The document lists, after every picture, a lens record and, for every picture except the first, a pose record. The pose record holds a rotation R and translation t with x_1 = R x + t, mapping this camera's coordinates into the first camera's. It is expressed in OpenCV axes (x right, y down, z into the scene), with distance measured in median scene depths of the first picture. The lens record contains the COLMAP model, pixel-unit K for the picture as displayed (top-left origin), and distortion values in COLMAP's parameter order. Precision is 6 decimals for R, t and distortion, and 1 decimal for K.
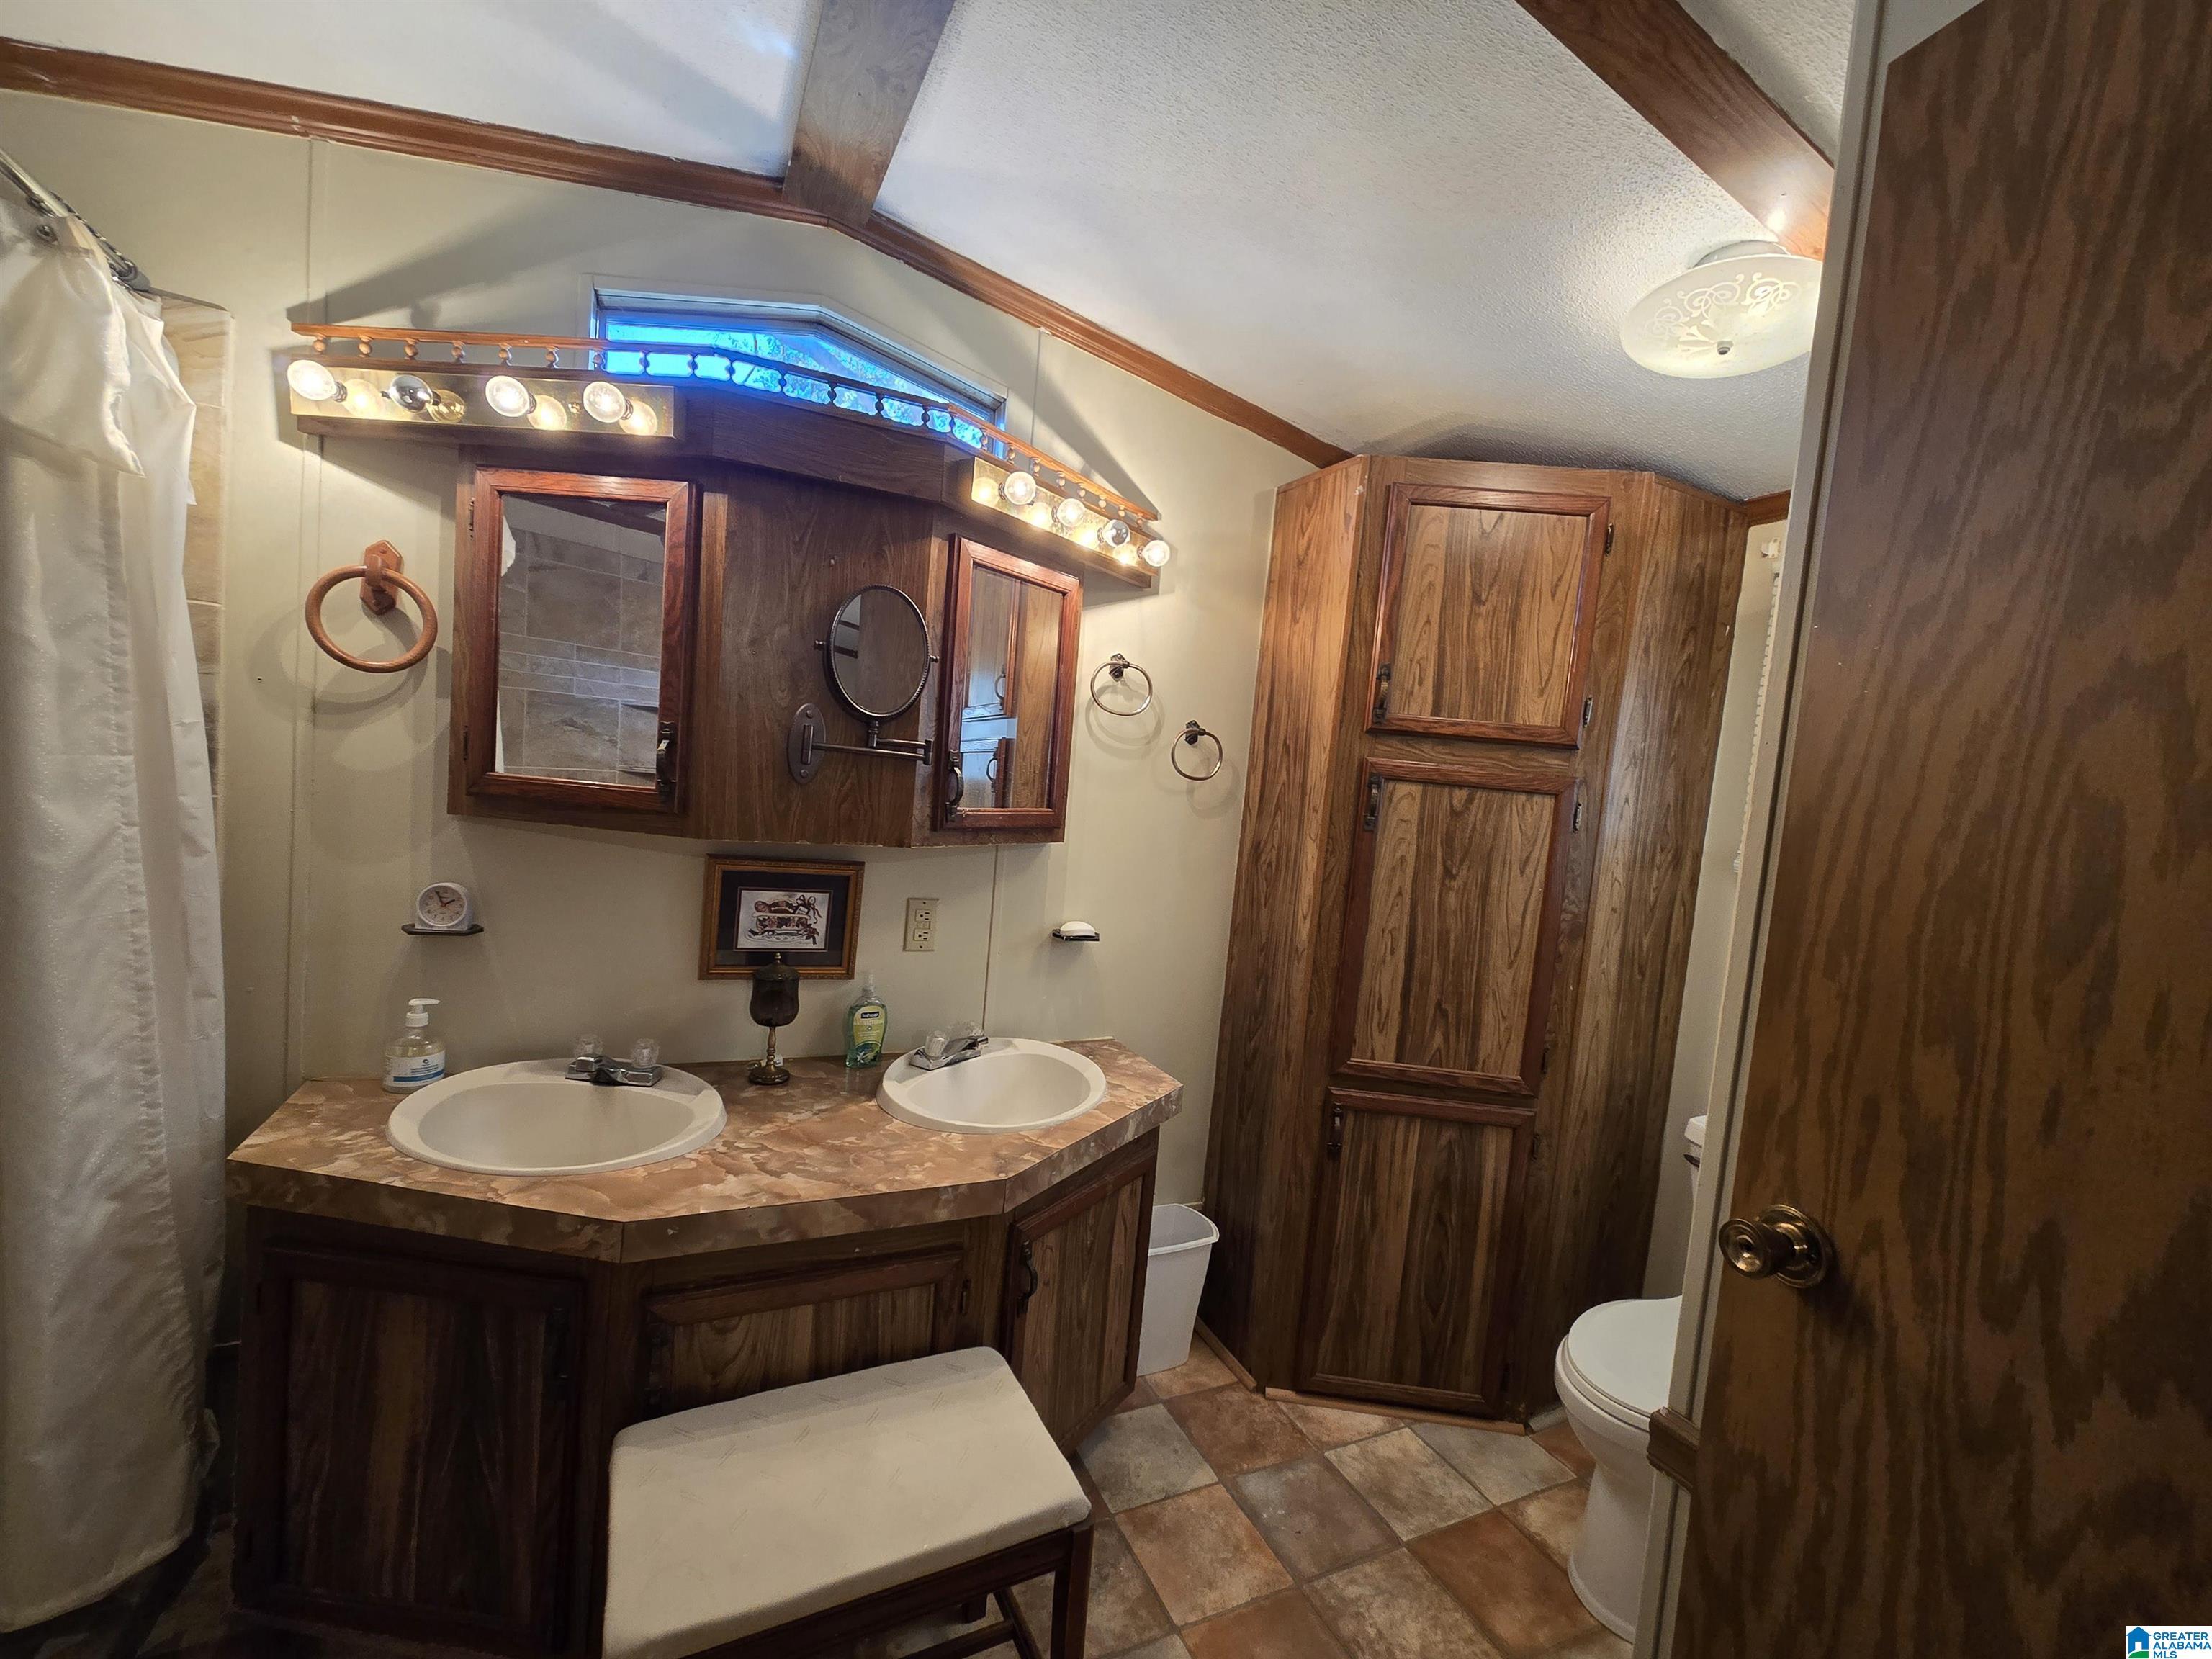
lens RADIAL K [[909.8, 0, 1096.9], [0, 909.8, 842.5], [0, 0, 1]] dist [0.001693, 0.001471]
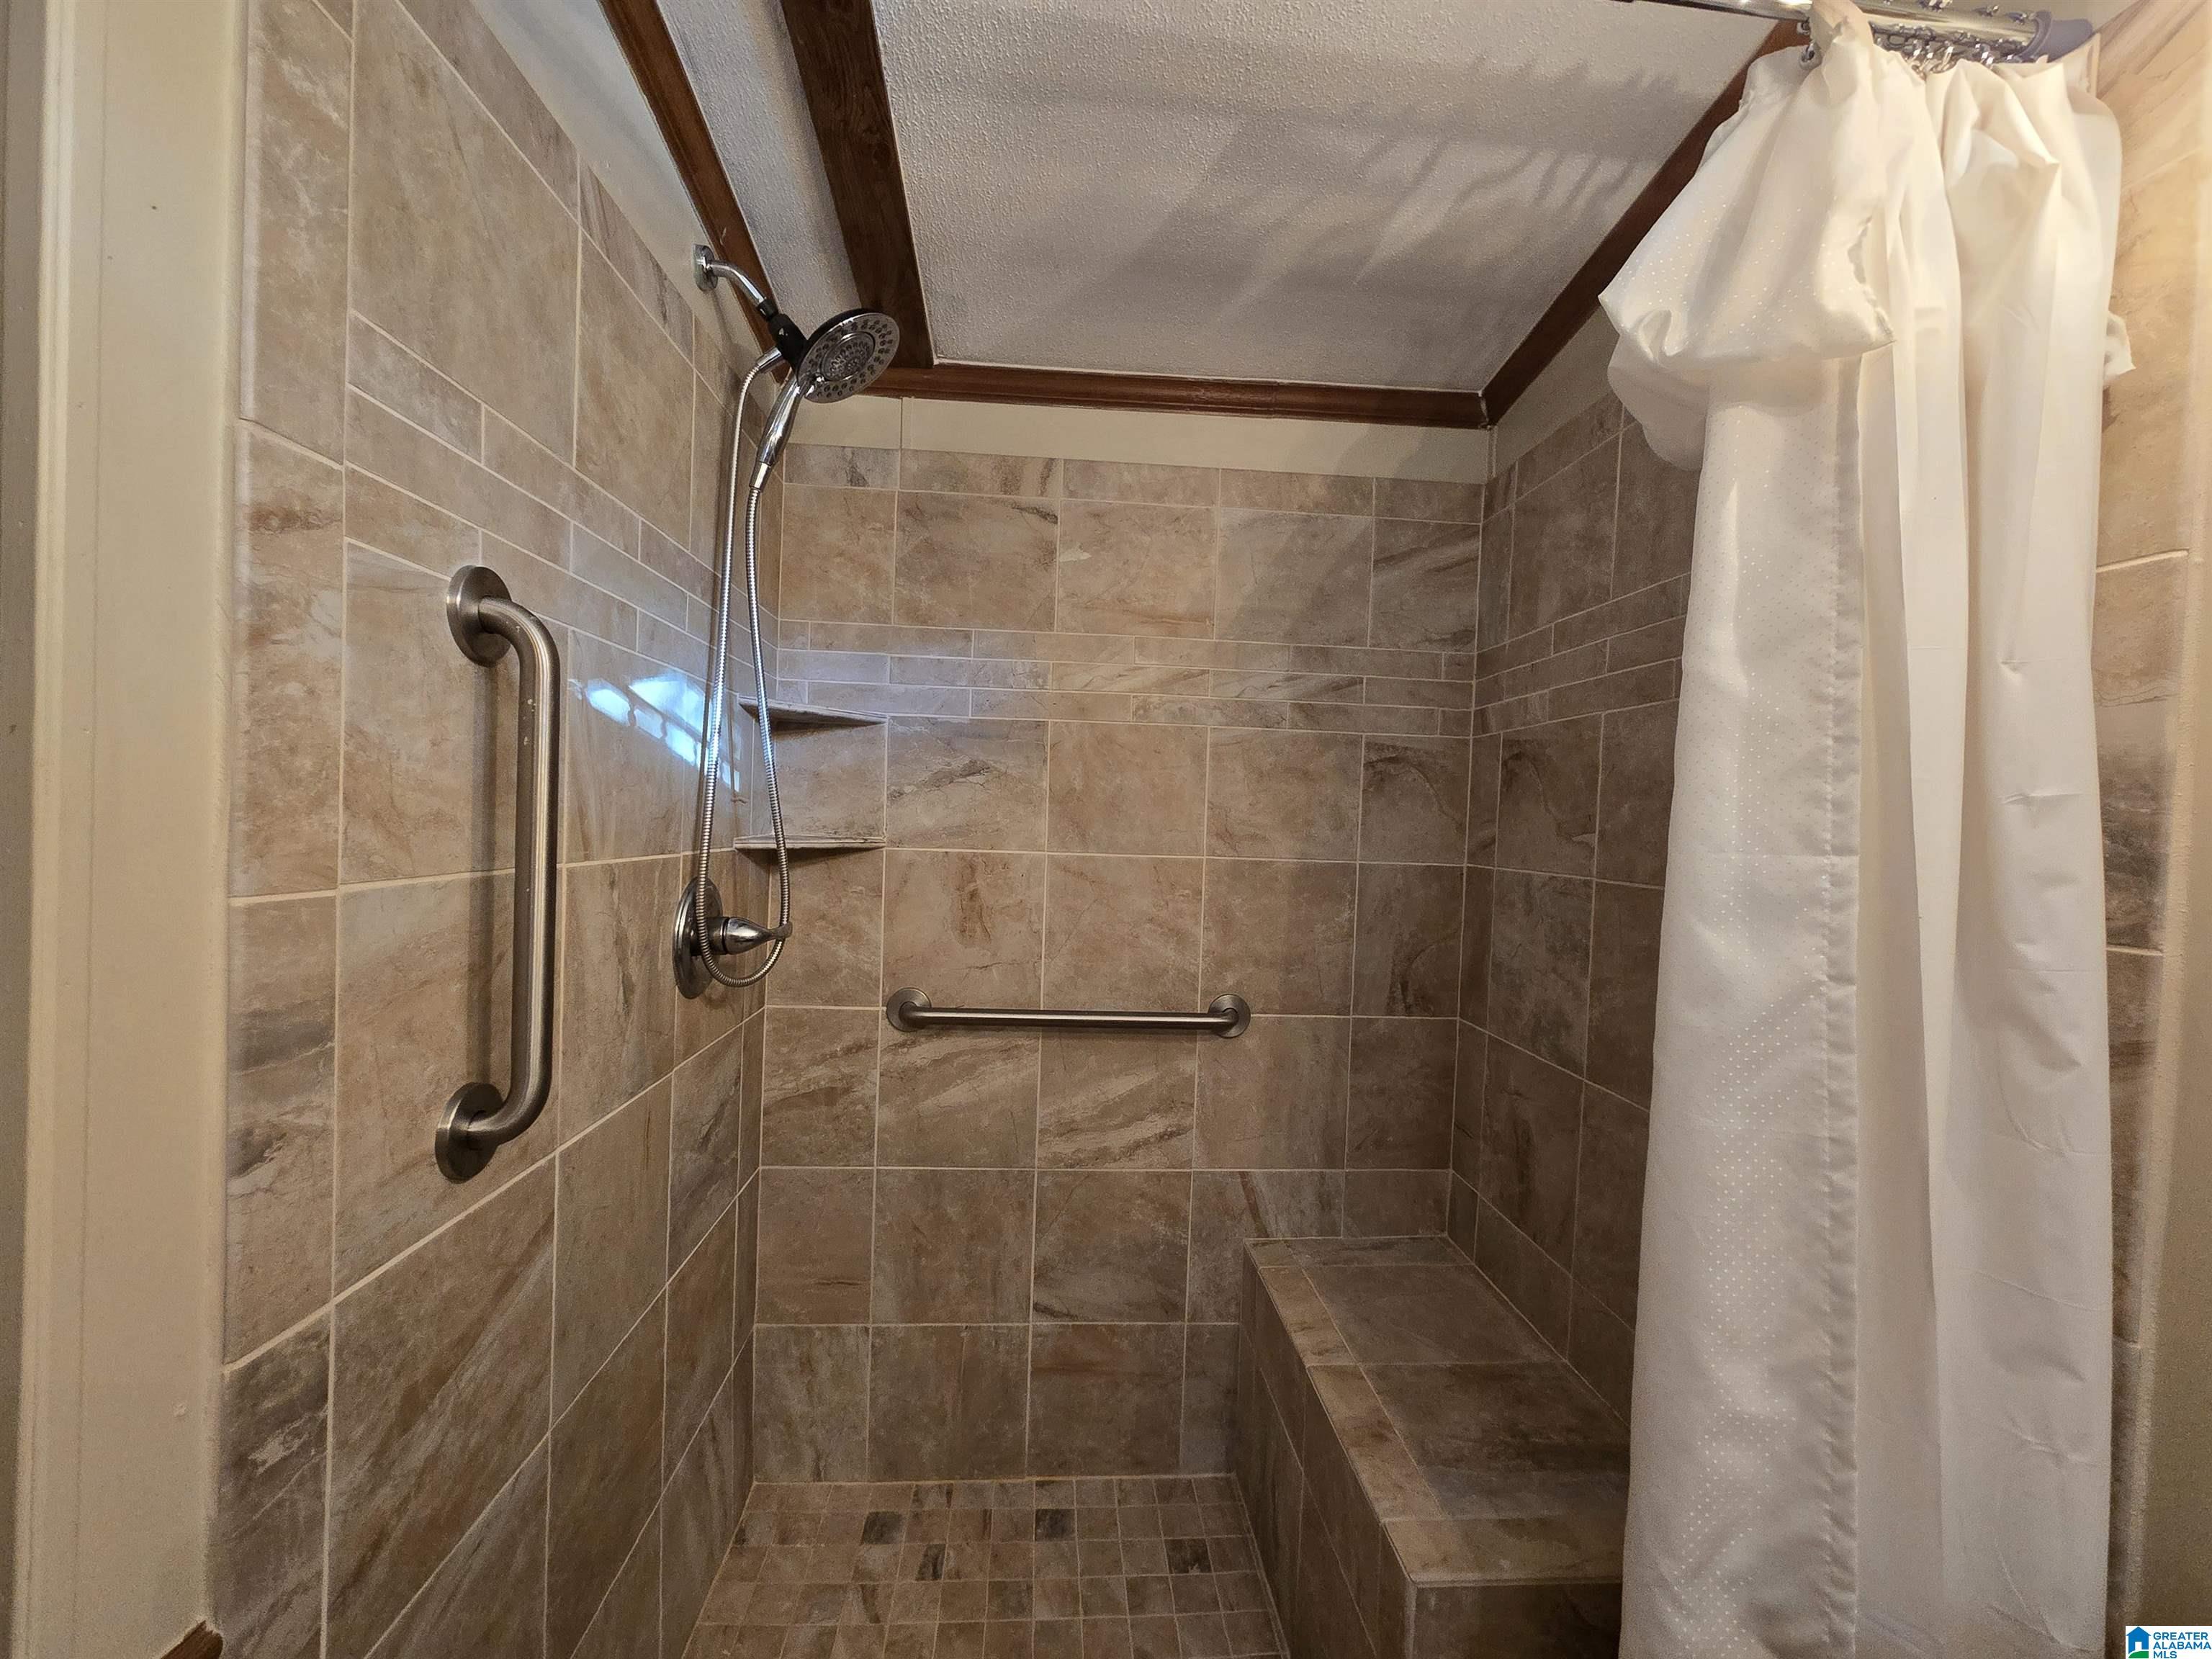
lens RADIAL K [[909.8, 0, 1118.9], [0, 909.8, 837.5], [0, 0, 1]] dist [0.001693, 0.001471]
pose [[-0.326723, -0.065322, -0.942860, -0.398065], [-0.124670, 0.991870, -0.025516, -0.037210], [0.936861, 0.109210, -0.332211, 0.773078]]
